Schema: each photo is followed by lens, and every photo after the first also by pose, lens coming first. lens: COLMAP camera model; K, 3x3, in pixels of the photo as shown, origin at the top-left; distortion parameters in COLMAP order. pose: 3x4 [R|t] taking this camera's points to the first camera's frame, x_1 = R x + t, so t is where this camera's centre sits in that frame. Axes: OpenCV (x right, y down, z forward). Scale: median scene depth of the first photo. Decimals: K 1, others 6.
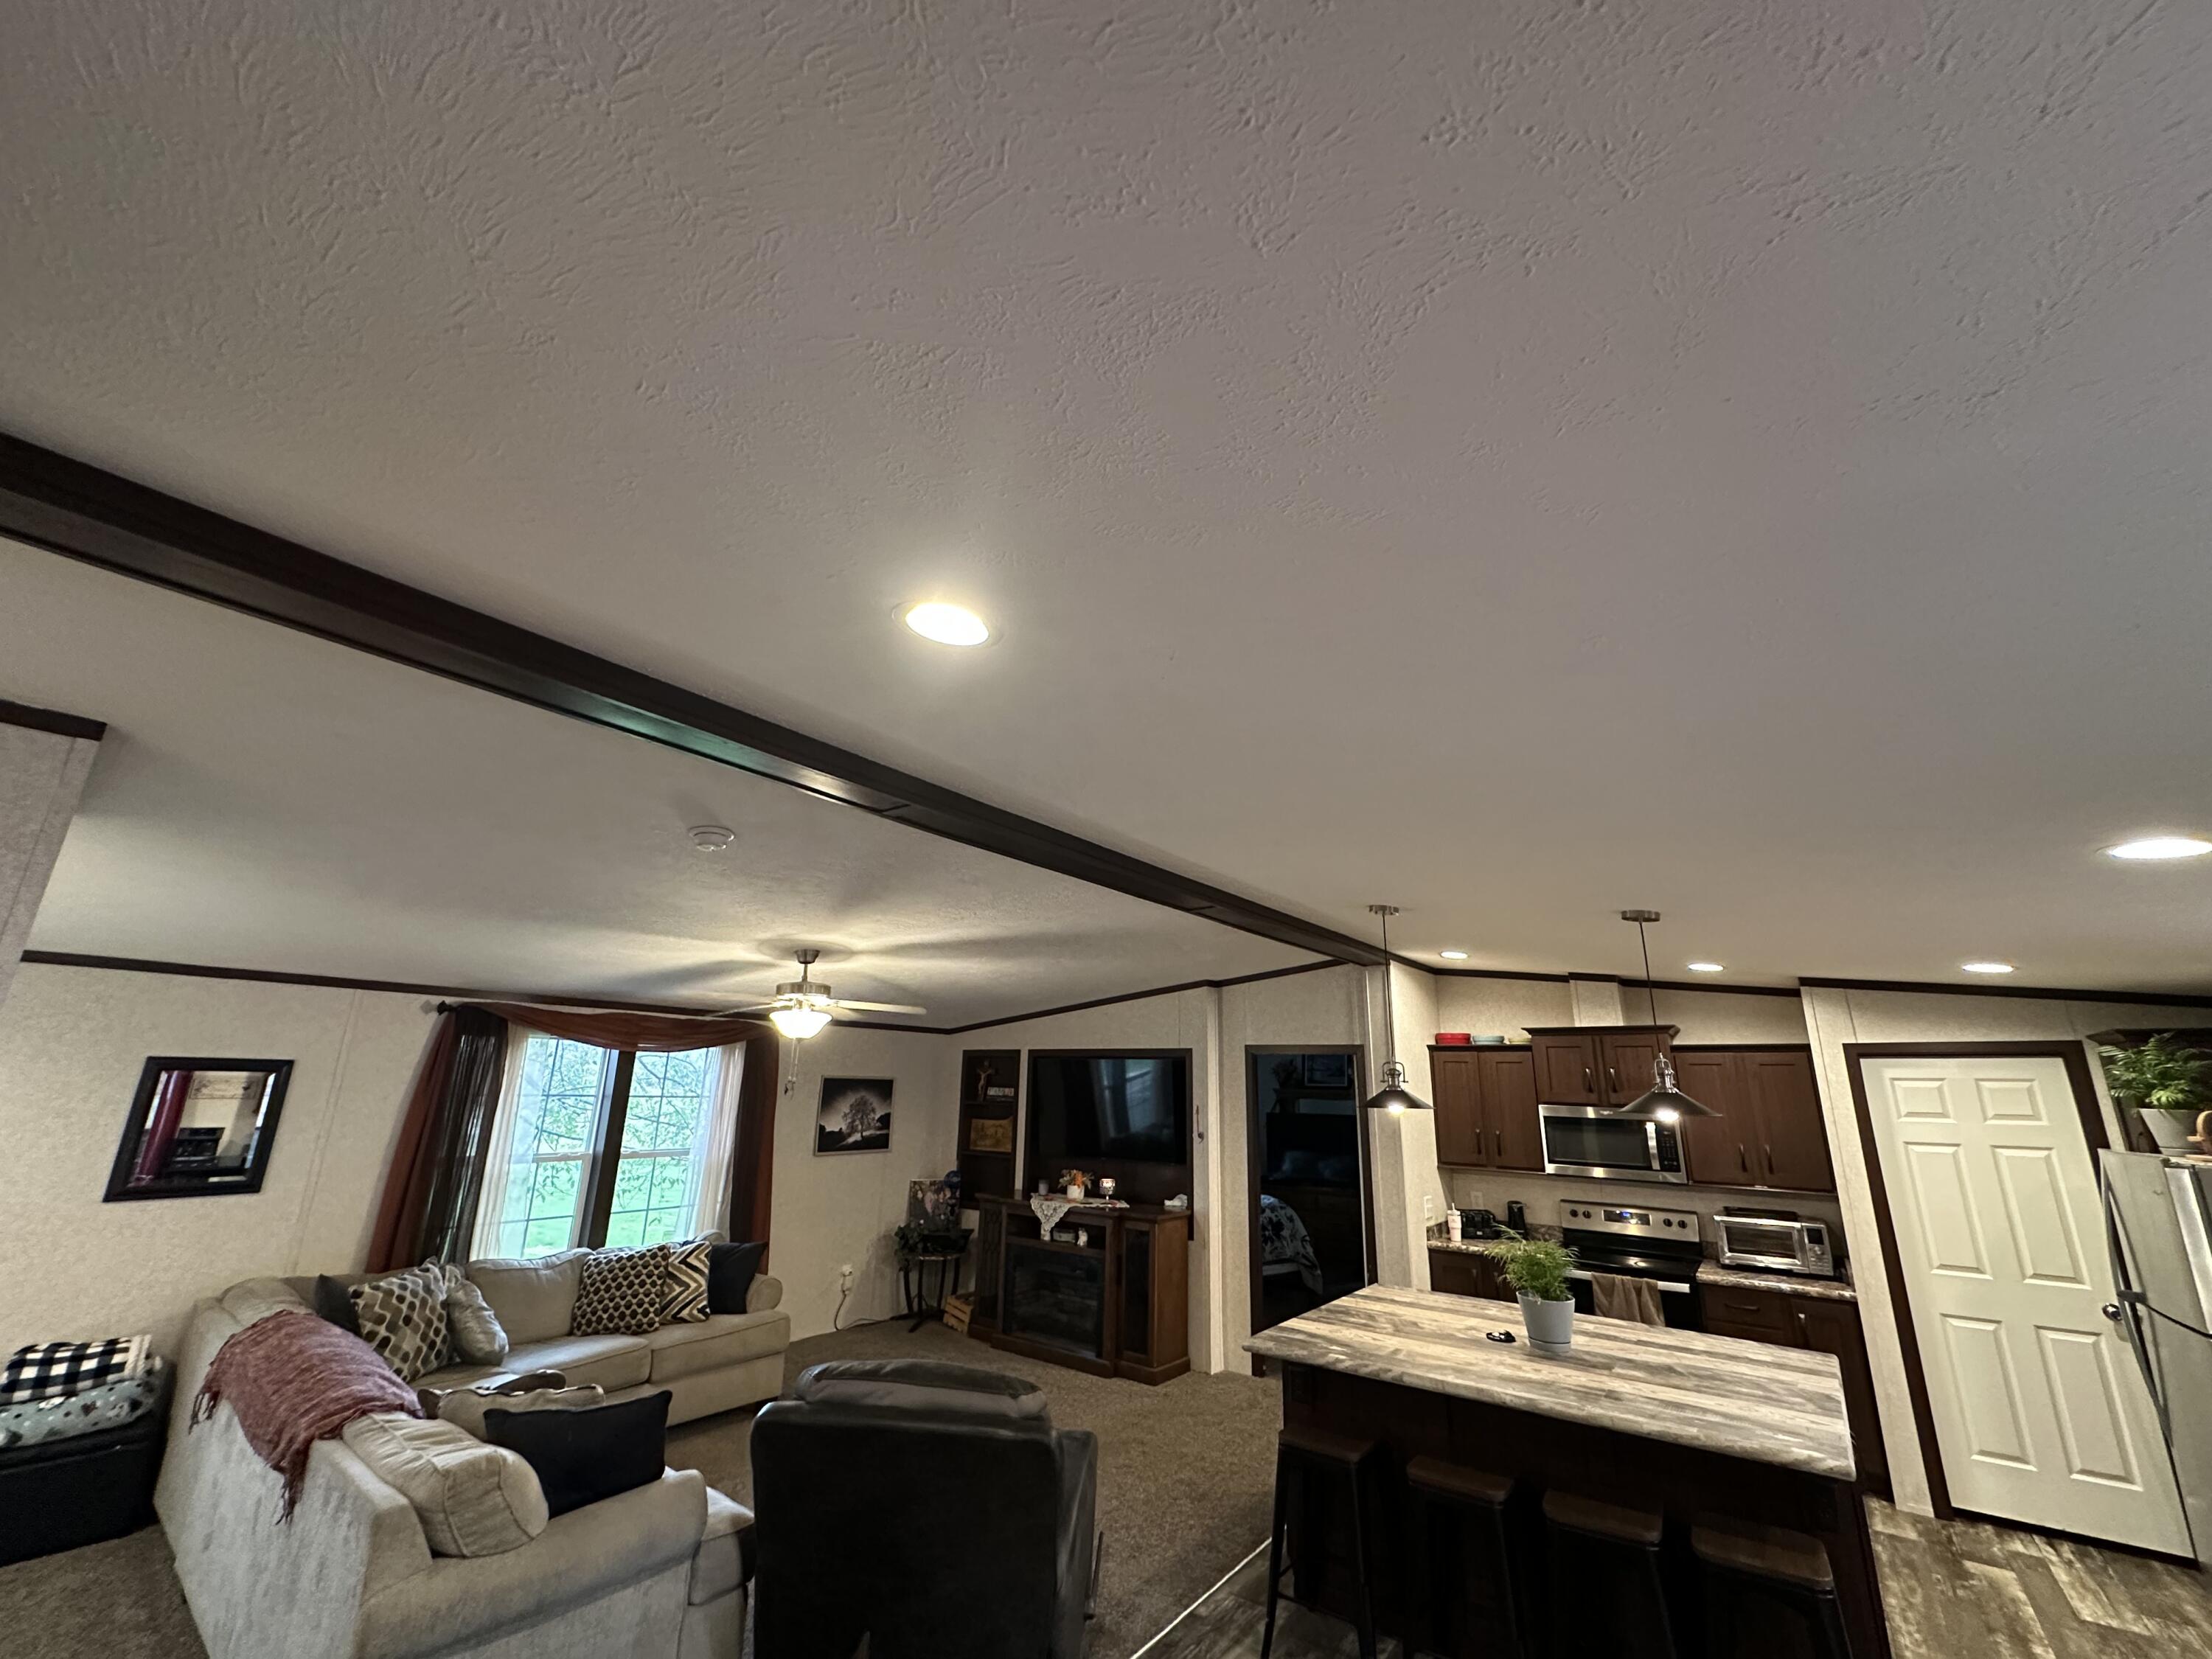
lens RADIAL K [[836.8, 0, 1106.0], [0, 836.8, 829.5], [0, 0, 1]] dist [-0.000520, -0.000086]
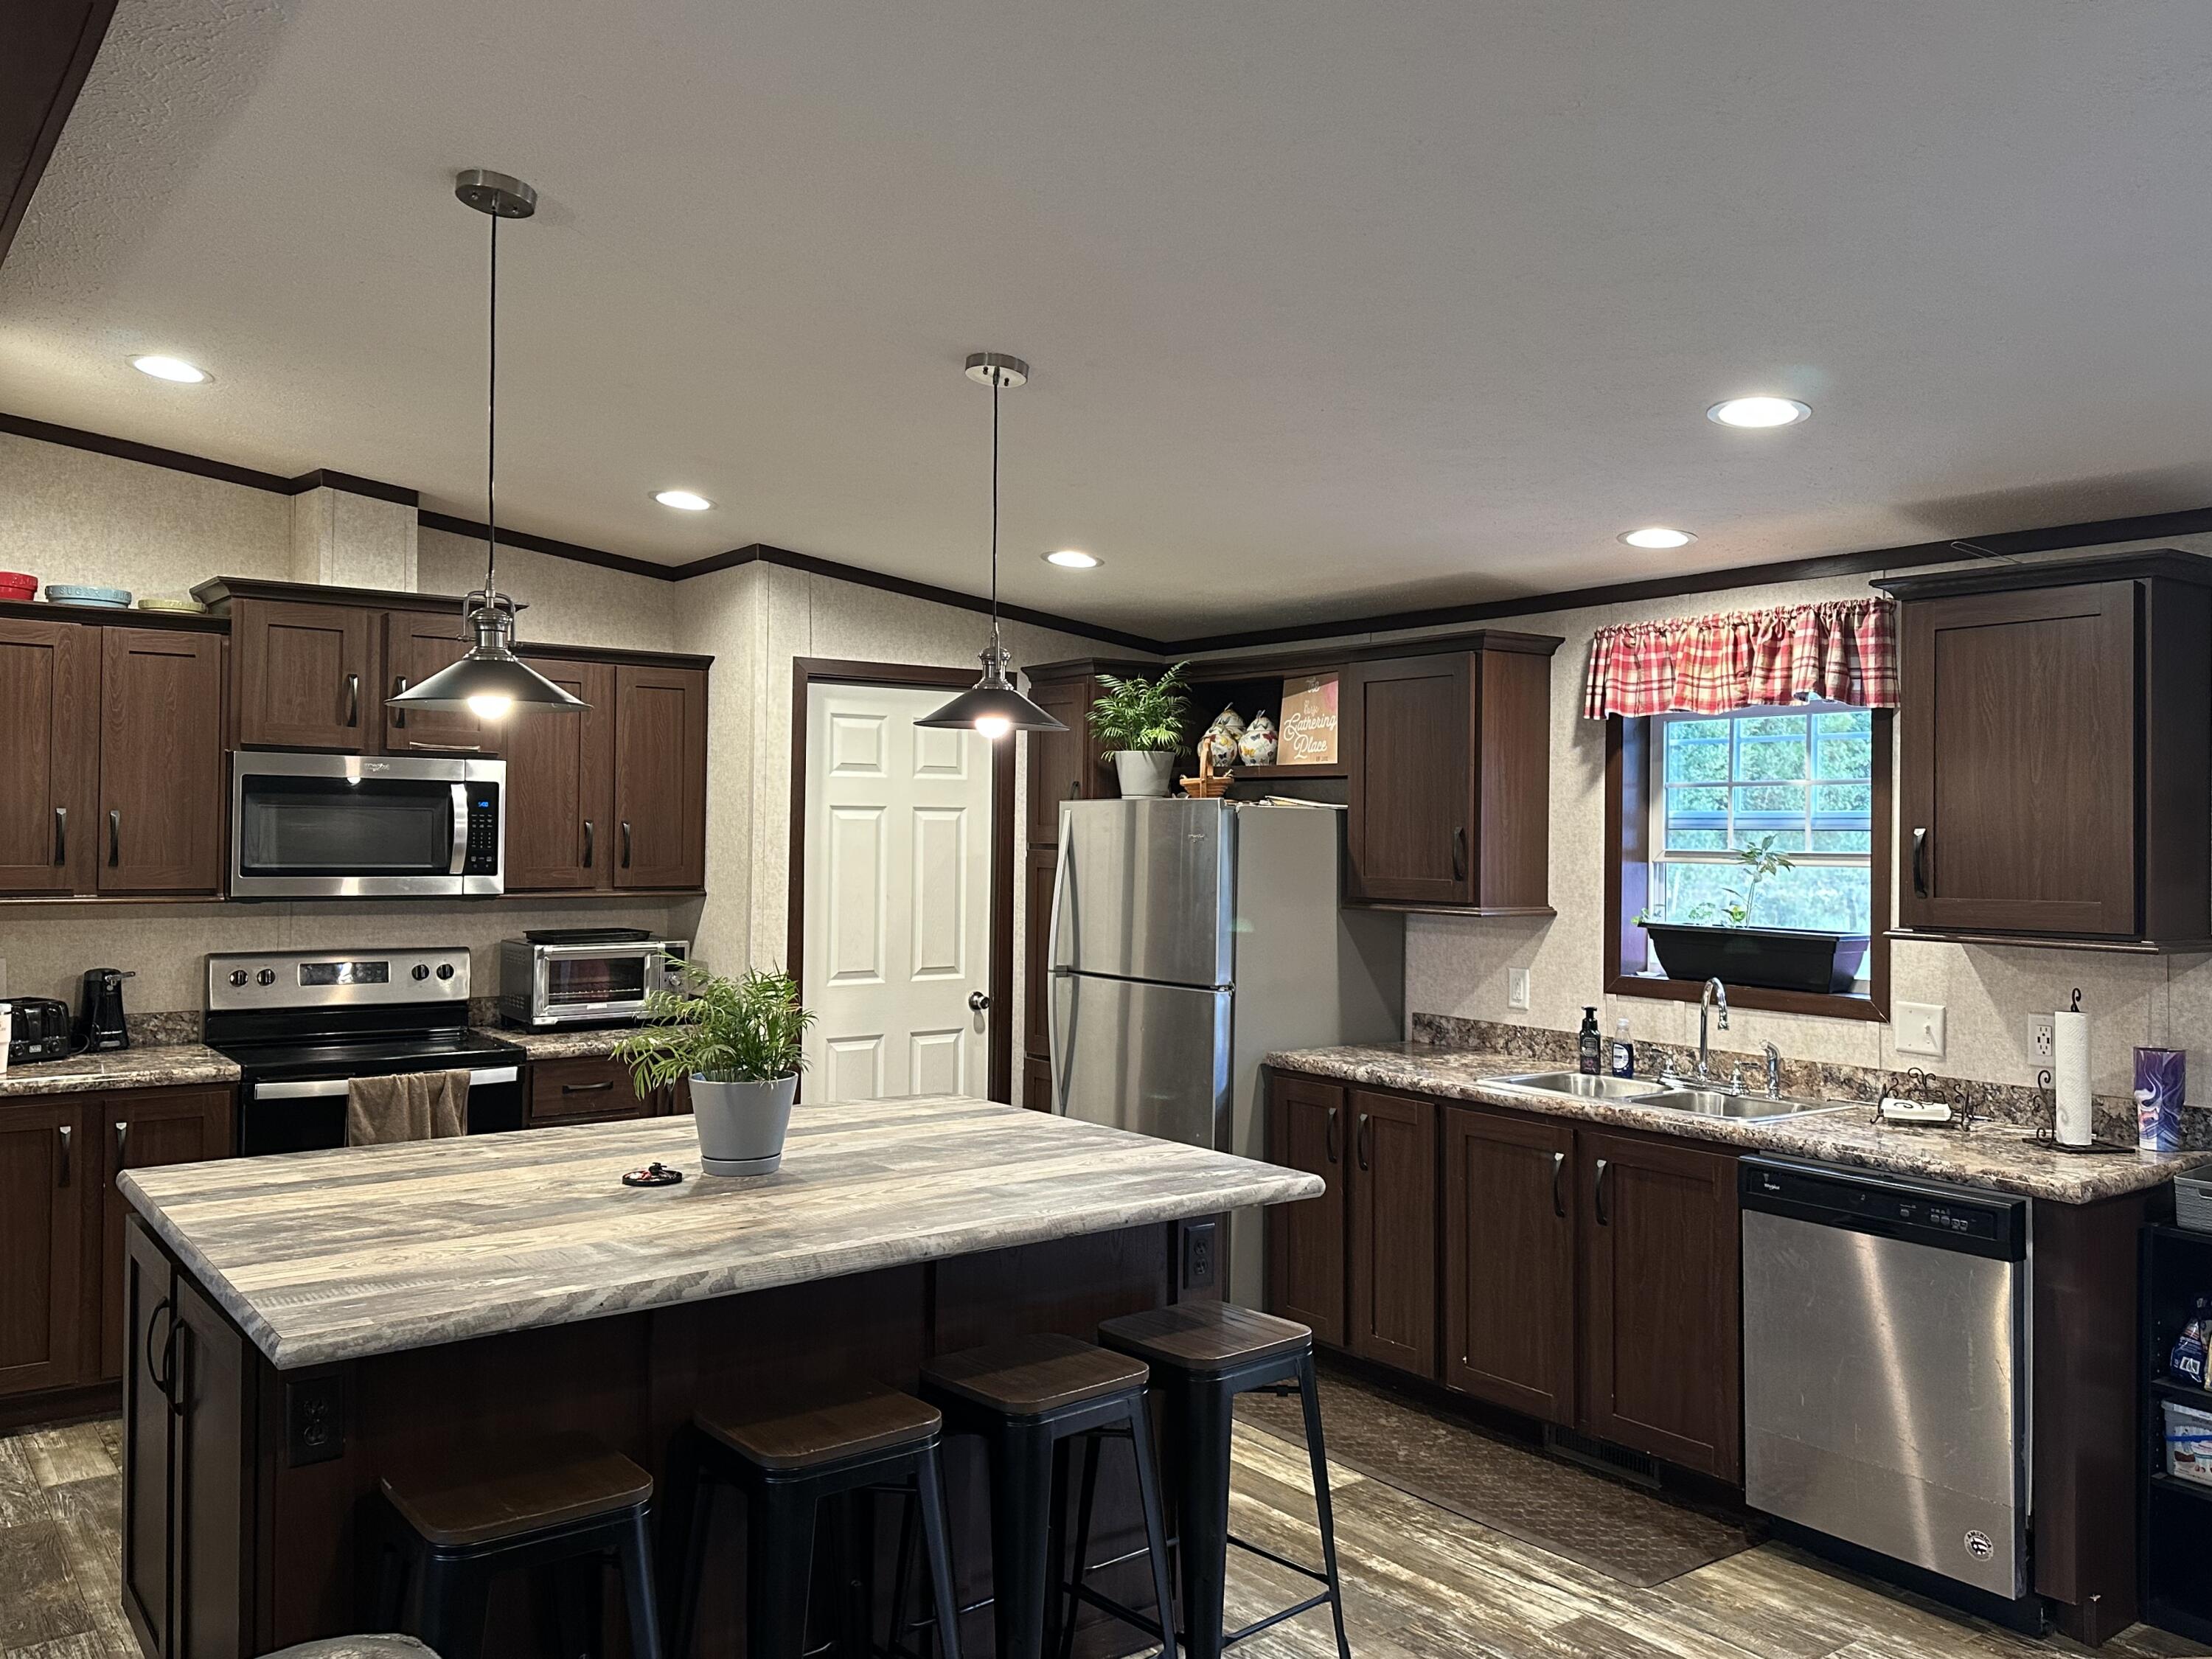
lens RADIAL K [[1723.1, 0, 1106.0], [0, 1723.1, 829.5], [0, 0, 1]] dist [0.008138, 0.001819]
pose [[0.272373, -0.013728, 0.962094, -0.239146], [-0.287171, 0.953167, 0.094900, 0.164964], [-0.918339, -0.302133, 0.255675, 0.369707]]
